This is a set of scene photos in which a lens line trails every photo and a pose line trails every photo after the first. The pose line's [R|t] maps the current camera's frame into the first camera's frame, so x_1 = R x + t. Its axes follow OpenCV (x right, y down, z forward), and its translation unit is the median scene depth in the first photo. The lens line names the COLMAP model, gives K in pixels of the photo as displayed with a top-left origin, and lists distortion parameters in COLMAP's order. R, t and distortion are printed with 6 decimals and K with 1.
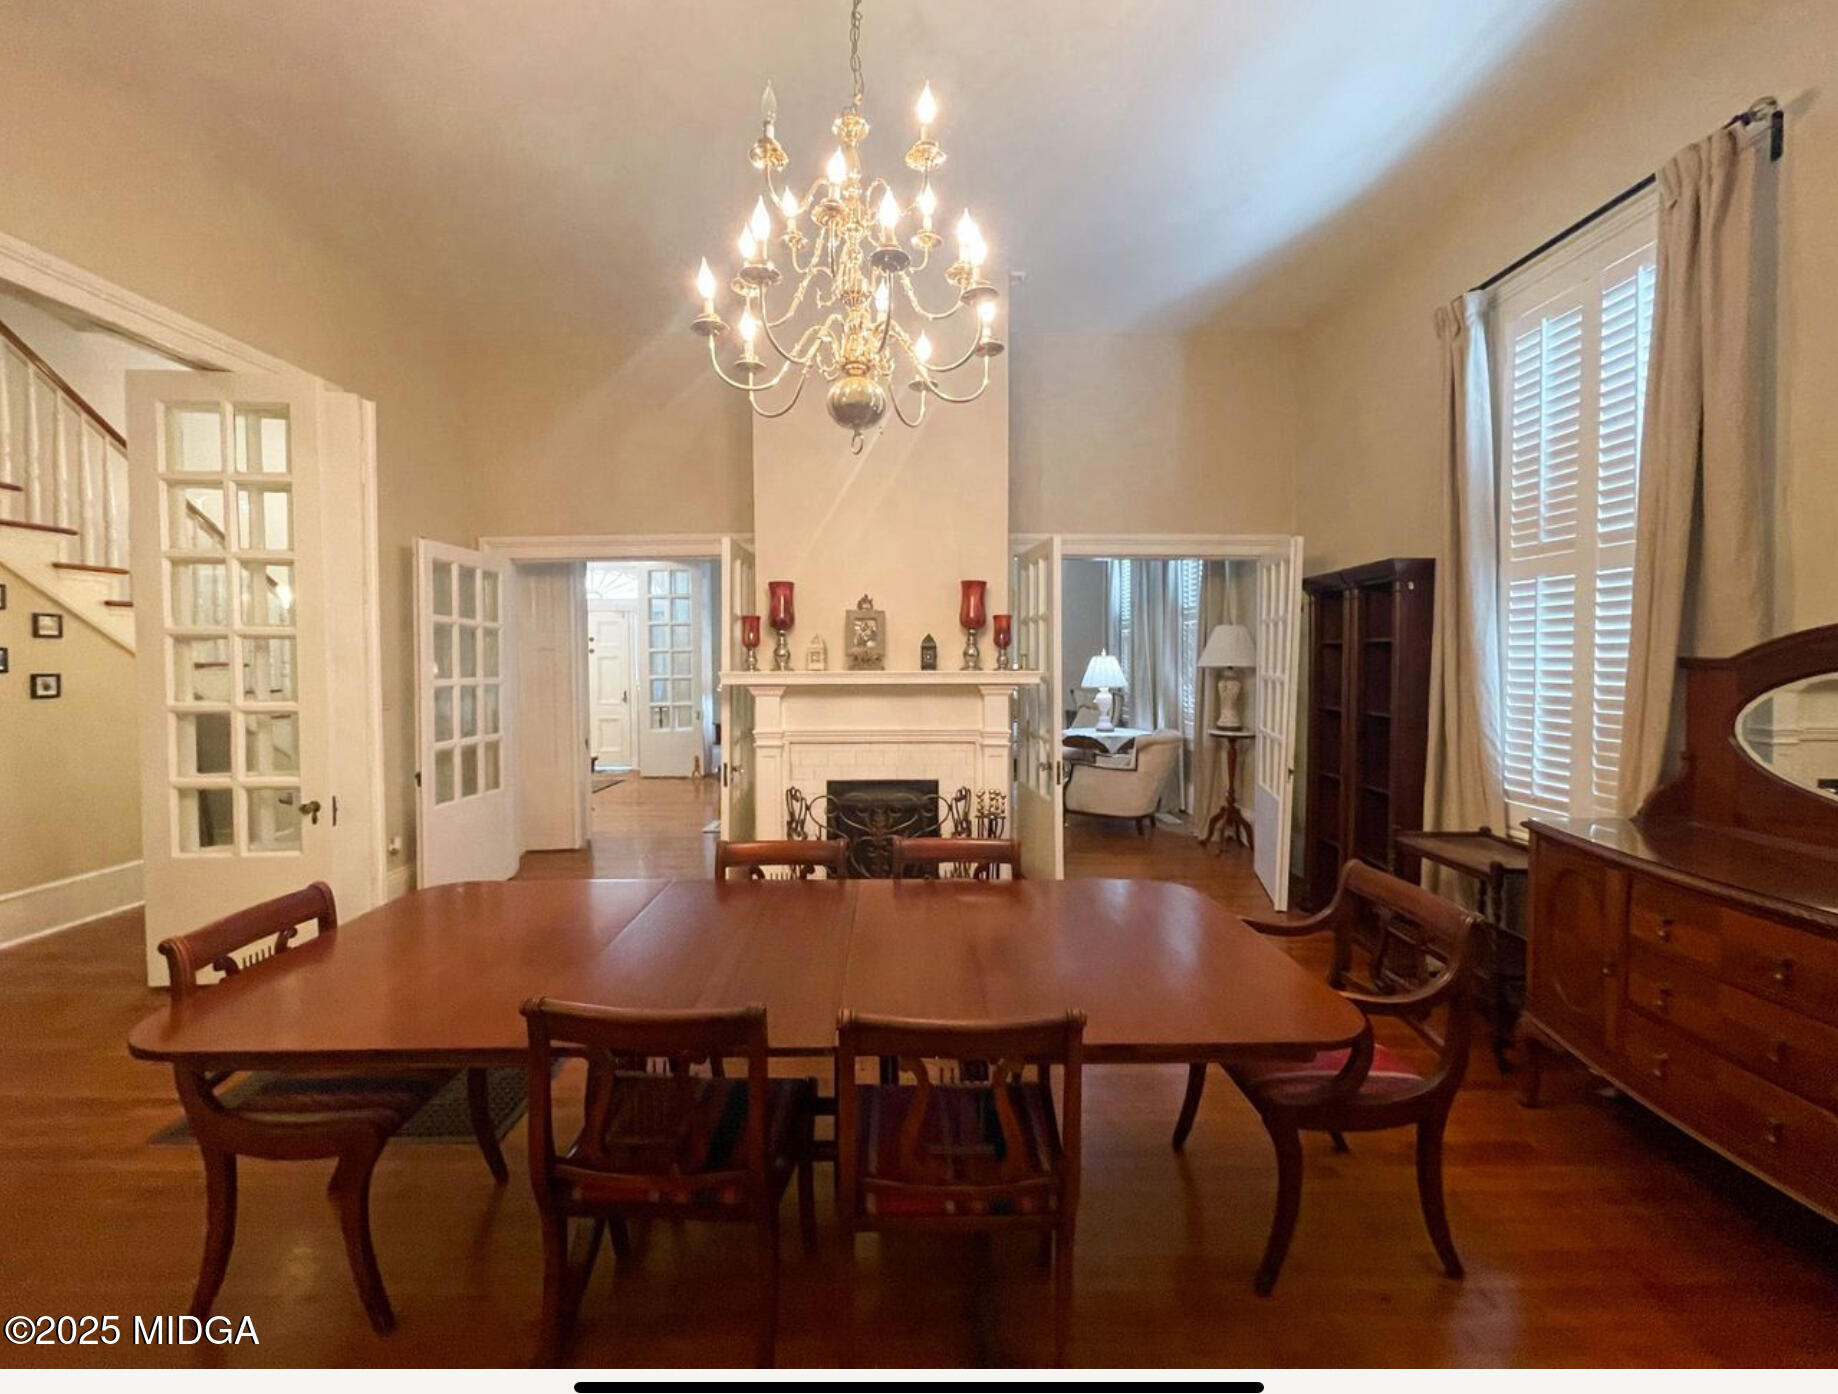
lens RADIAL K [[771.6, 0, 919.0], [0, 771.6, 697.0], [0, 0, 1]] dist [0.000665, 0.000078]
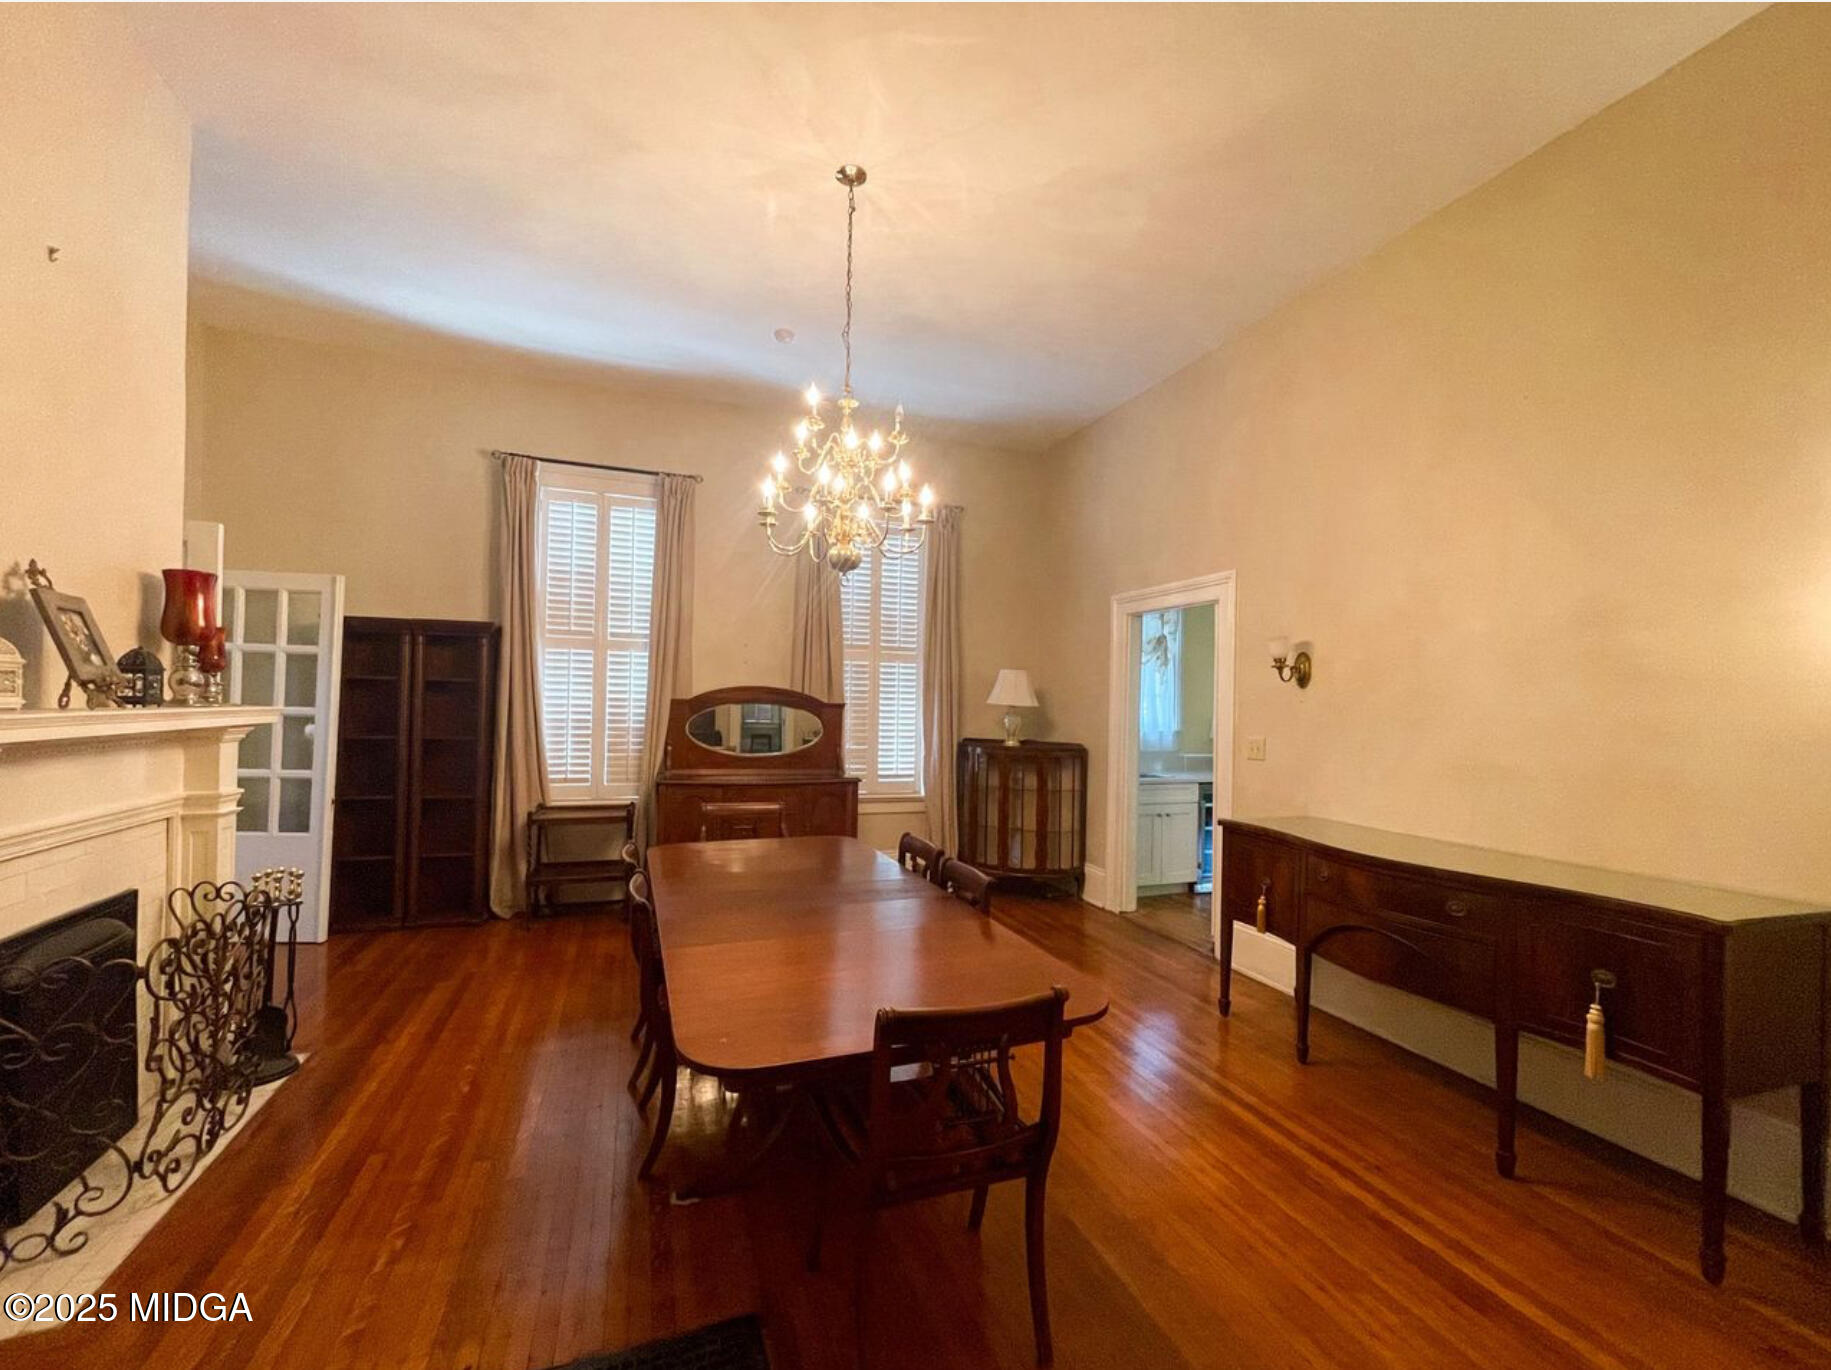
lens RADIAL K [[745.7, 0, 915.5], [0, 745.7, 685.0], [0, 0, 1]] dist [-0.000958, -0.000071]
pose [[-0.343886, 0.014723, 0.938896, -0.998367], [0.023771, 0.999693, -0.006970, -0.045605], [-0.938710, 0.019922, -0.344131, 0.842250]]
